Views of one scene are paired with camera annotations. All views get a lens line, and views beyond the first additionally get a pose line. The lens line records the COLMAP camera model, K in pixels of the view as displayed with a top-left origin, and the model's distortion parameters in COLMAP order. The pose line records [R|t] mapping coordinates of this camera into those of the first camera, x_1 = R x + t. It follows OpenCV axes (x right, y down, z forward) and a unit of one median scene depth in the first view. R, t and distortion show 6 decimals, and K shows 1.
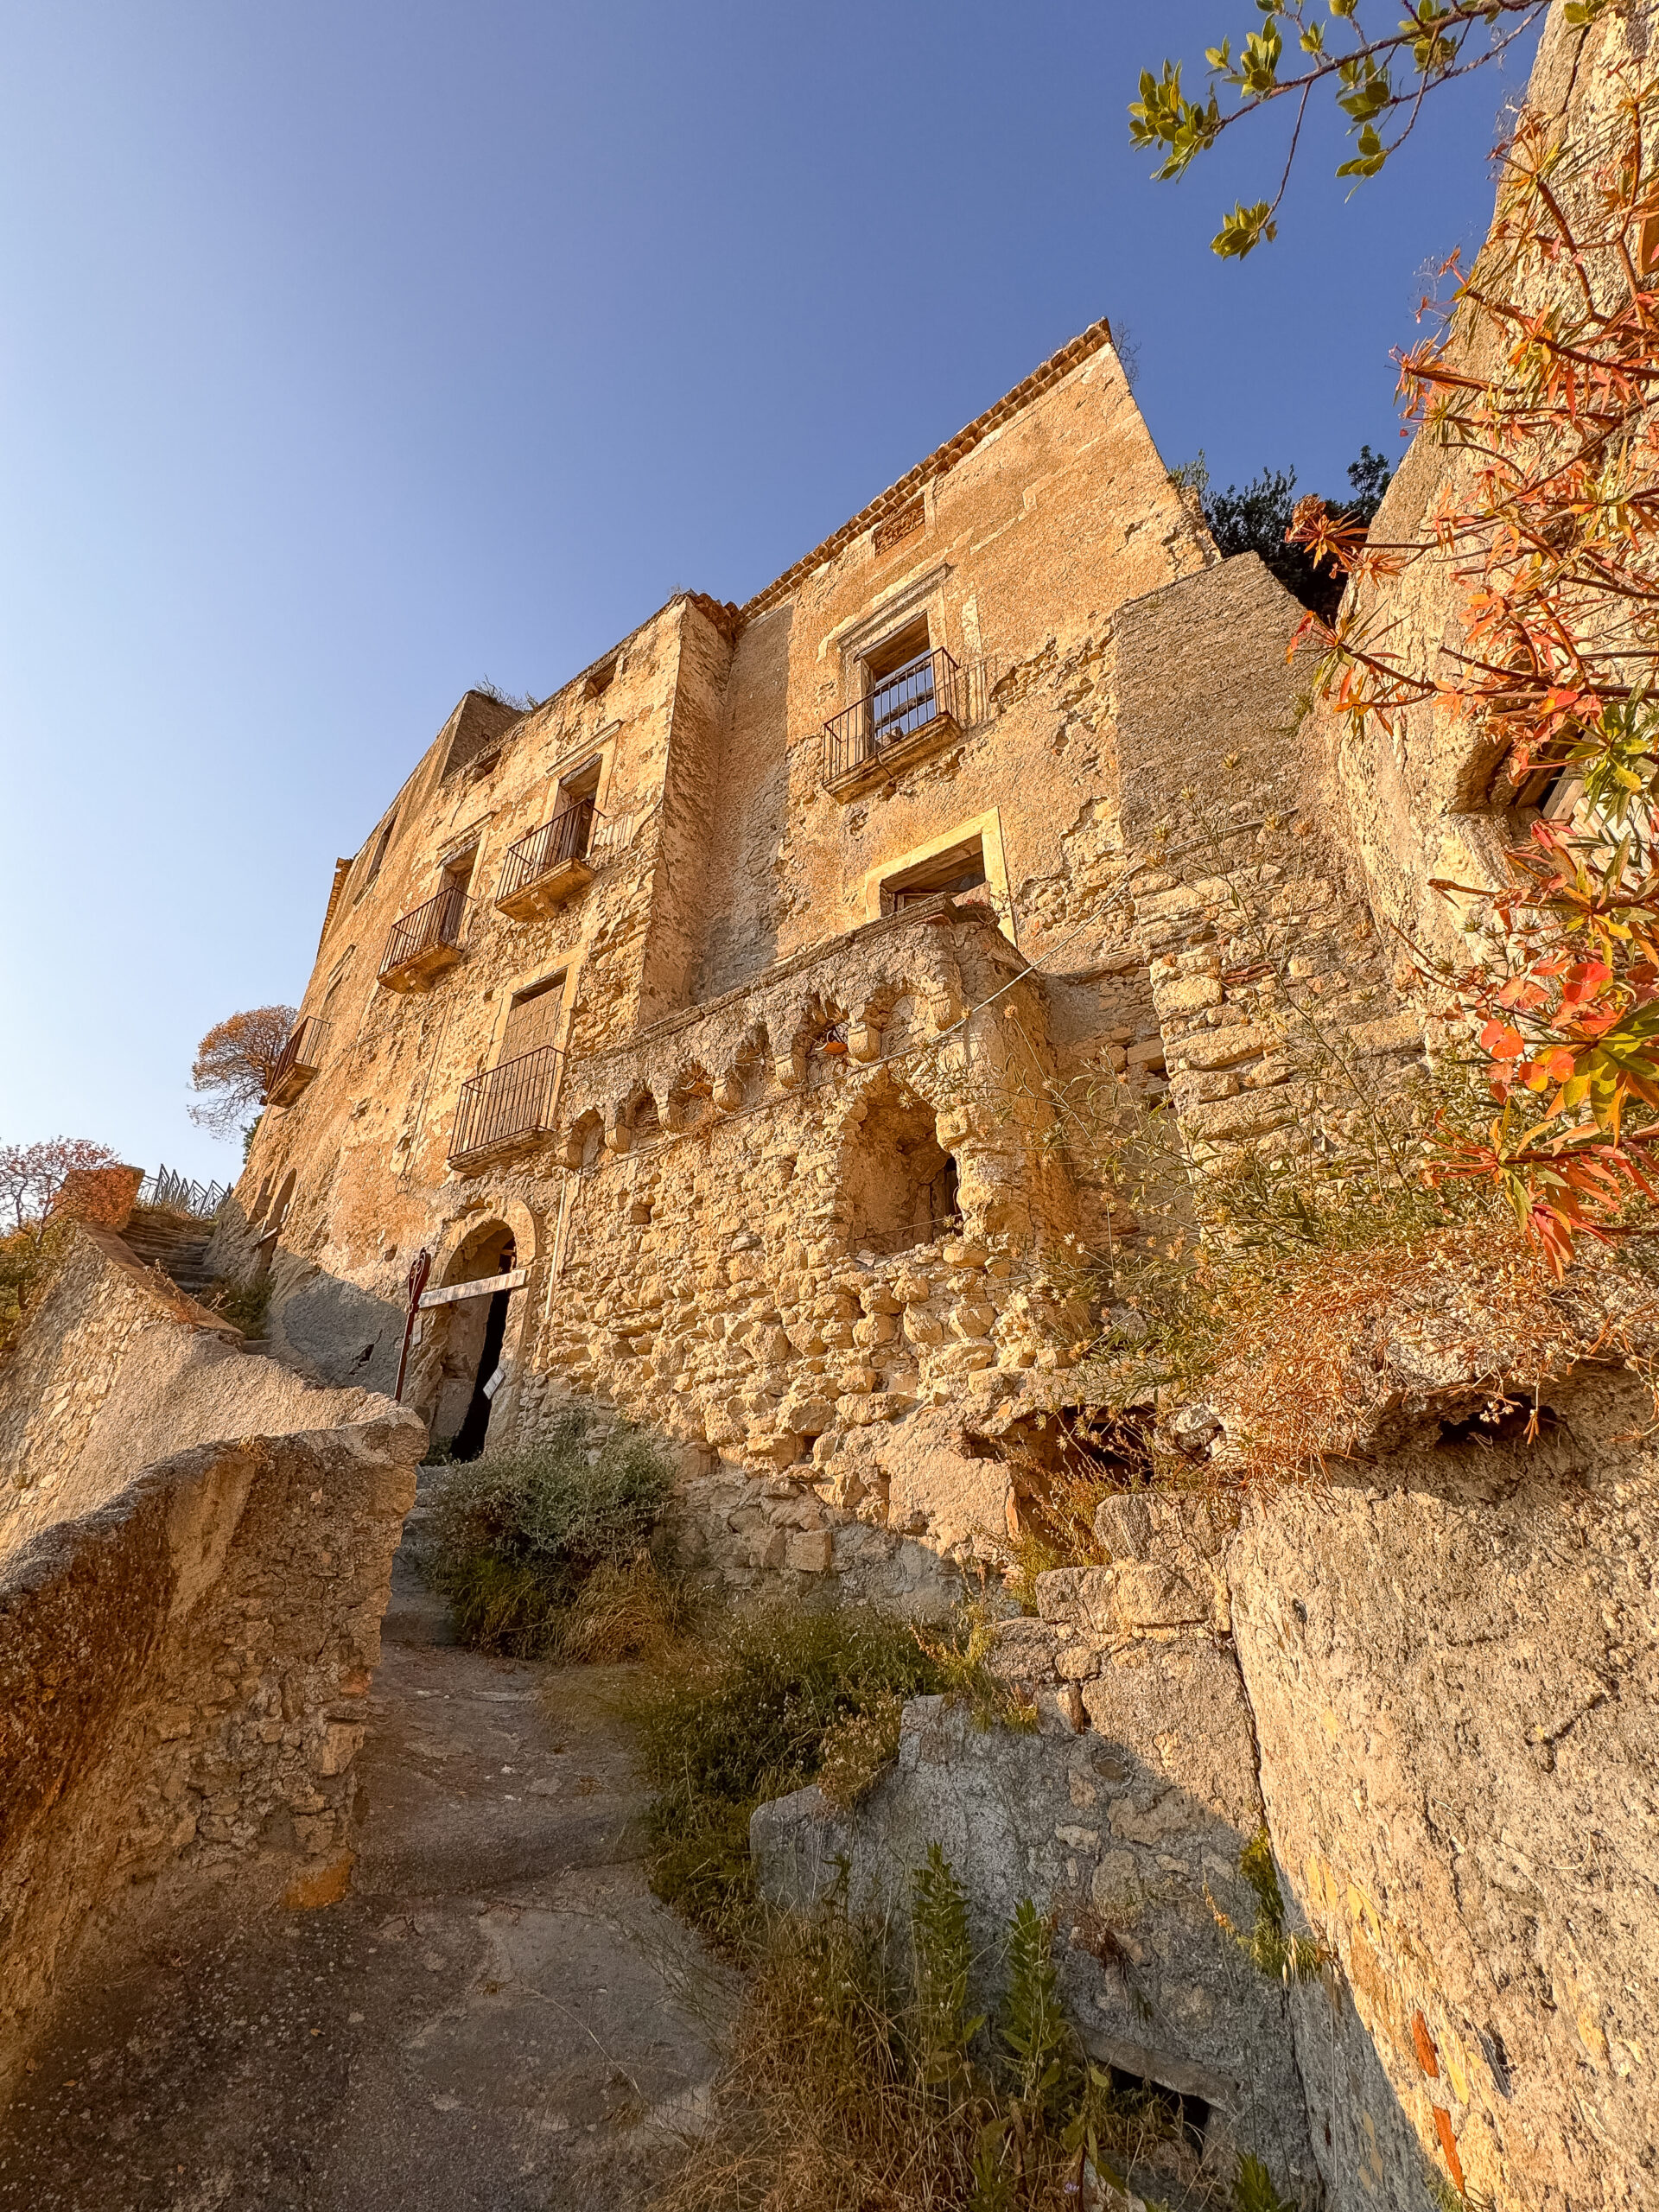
lens RADIAL K [[888.9, 0, 829.5], [0, 888.9, 1106.0], [0, 0, 1]] dist [-0.003479, -0.000054]
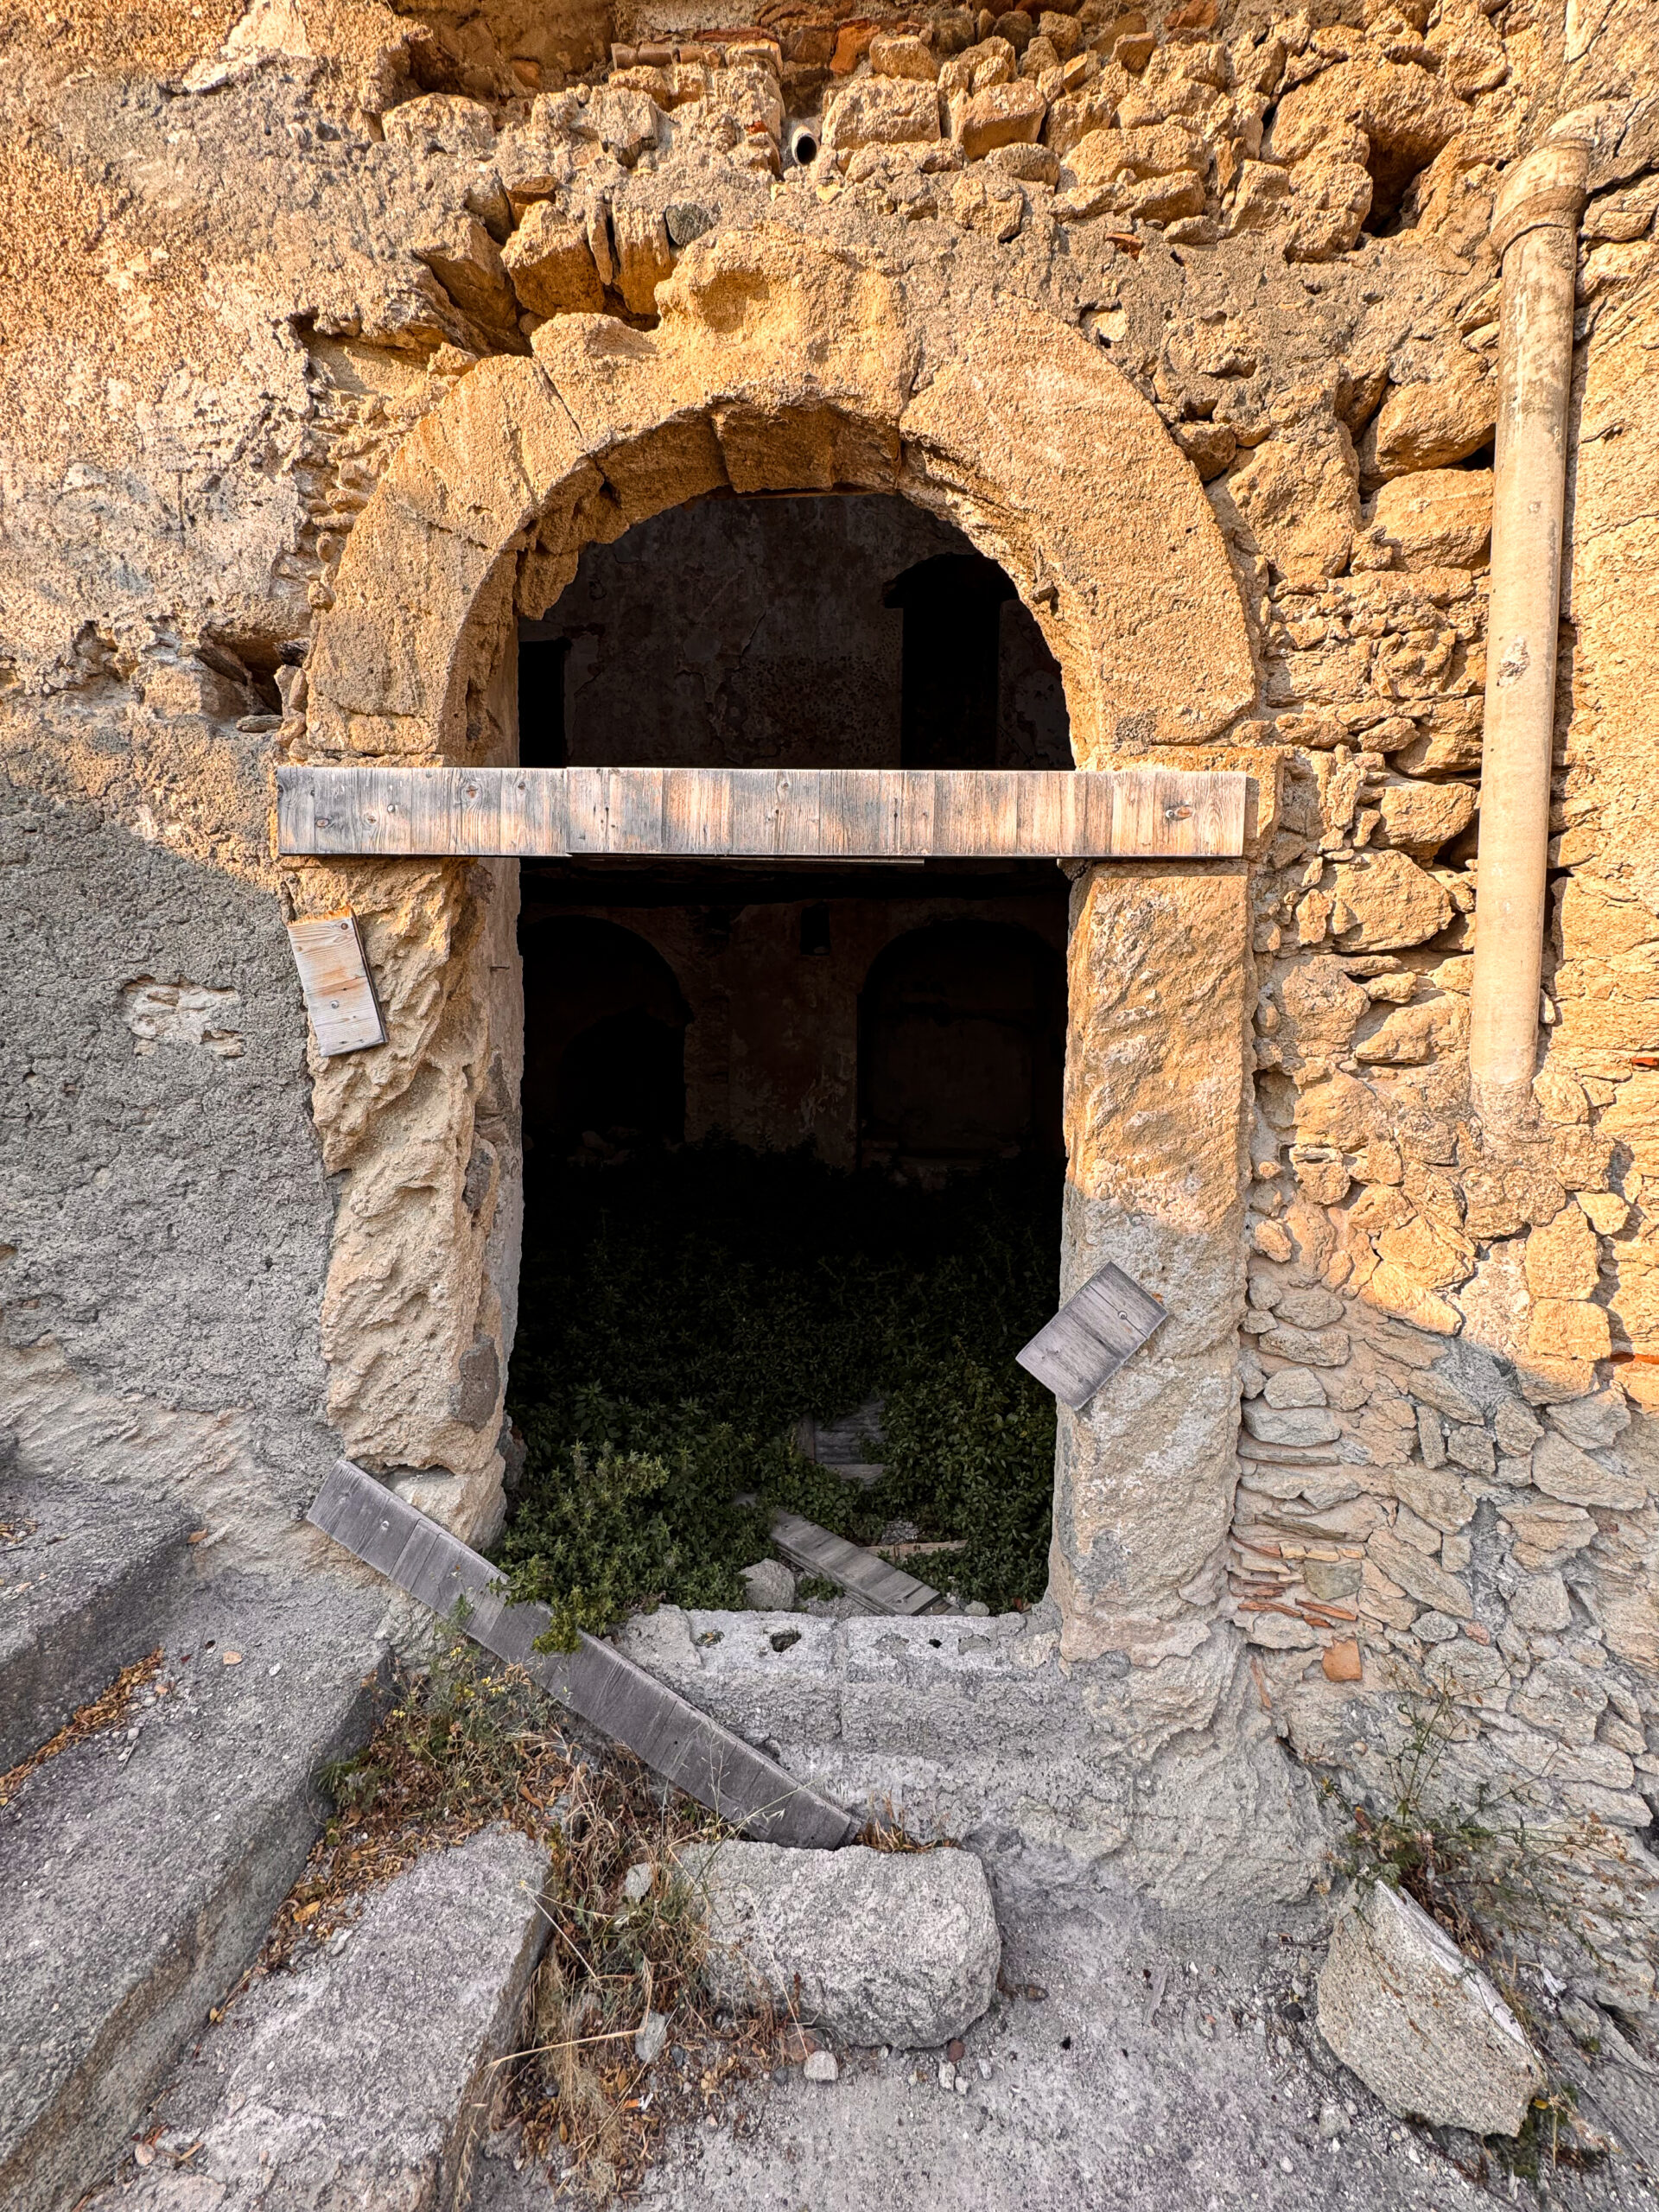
lens RADIAL K [[888.9, 0, 829.5], [0, 888.9, 1106.0], [0, 0, 1]] dist [-0.003479, -0.000054]
pose [[0.853046, -0.034972, 0.520663, -0.591156], [-0.236218, 0.863796, 0.445036, 0.212563], [-0.465310, -0.502626, 0.728597, 1.010018]]
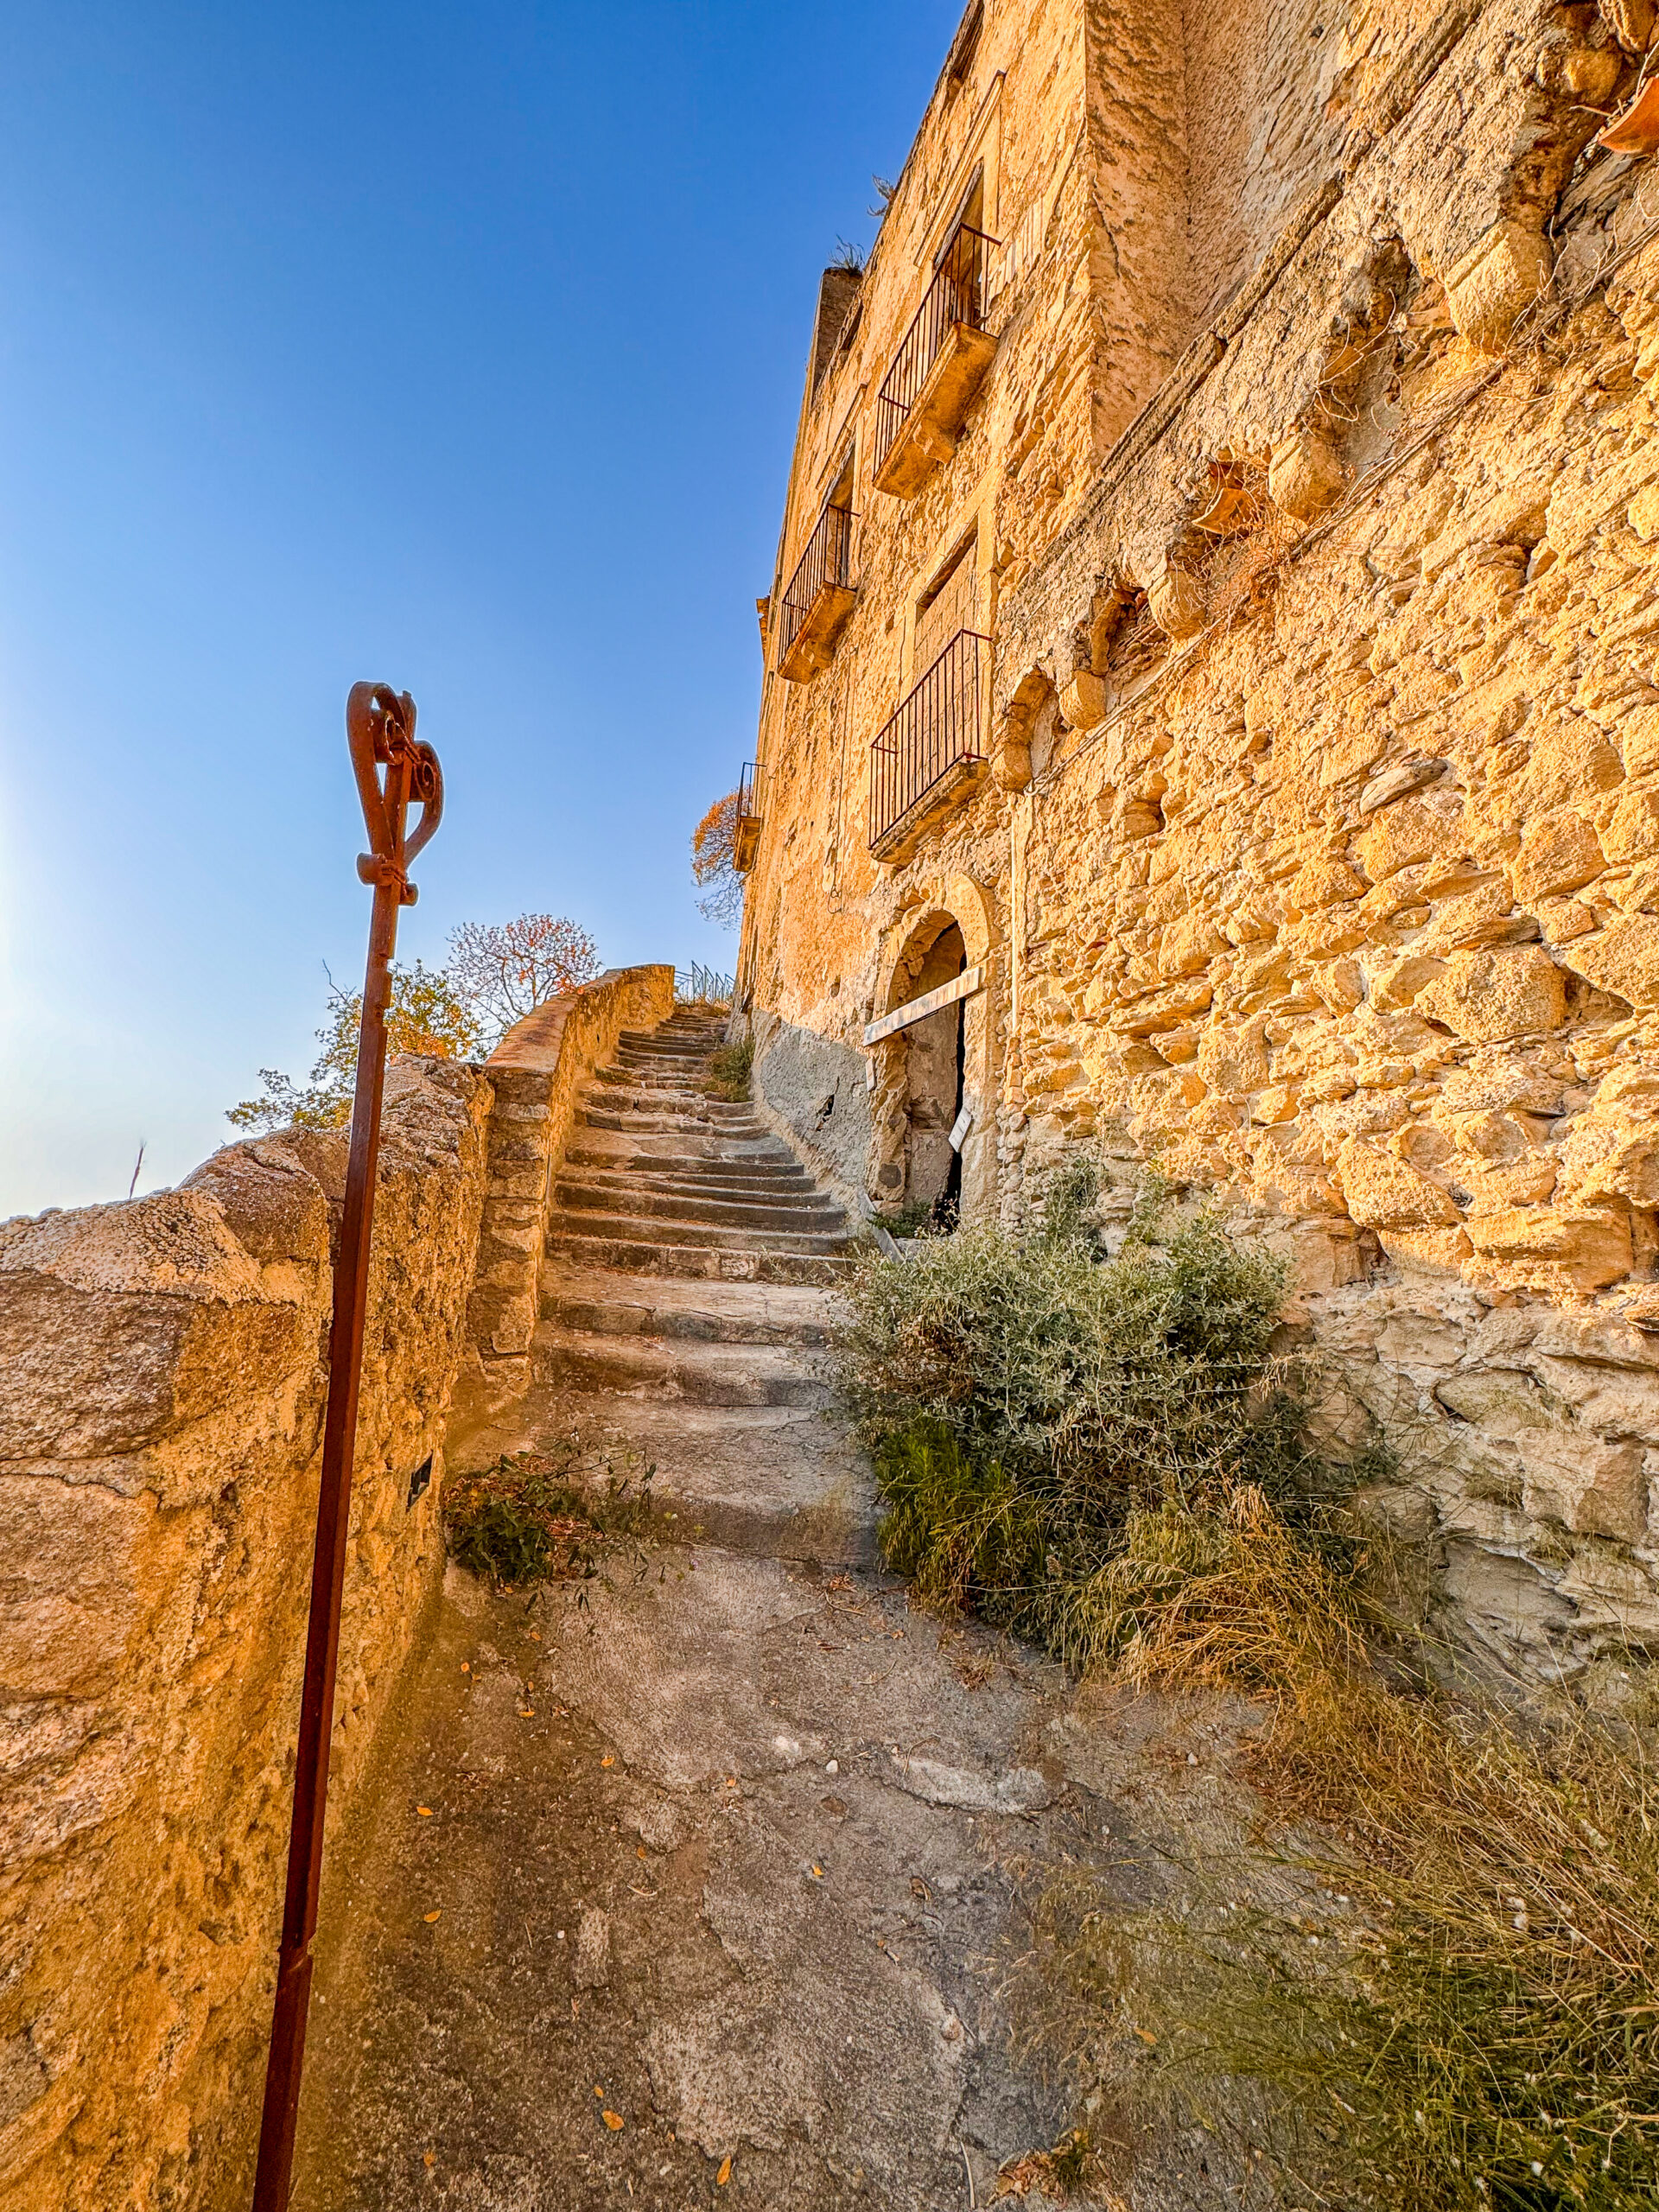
lens RADIAL K [[888.9, 0, 829.5], [0, 888.9, 1106.0], [0, 0, 1]] dist [-0.003479, -0.000054]
pose [[0.839099, -0.067224, -0.539810, -0.094496], [0.208811, 0.956118, 0.205515, 0.142031], [0.502306, -0.285166, 0.816314, 0.422481]]
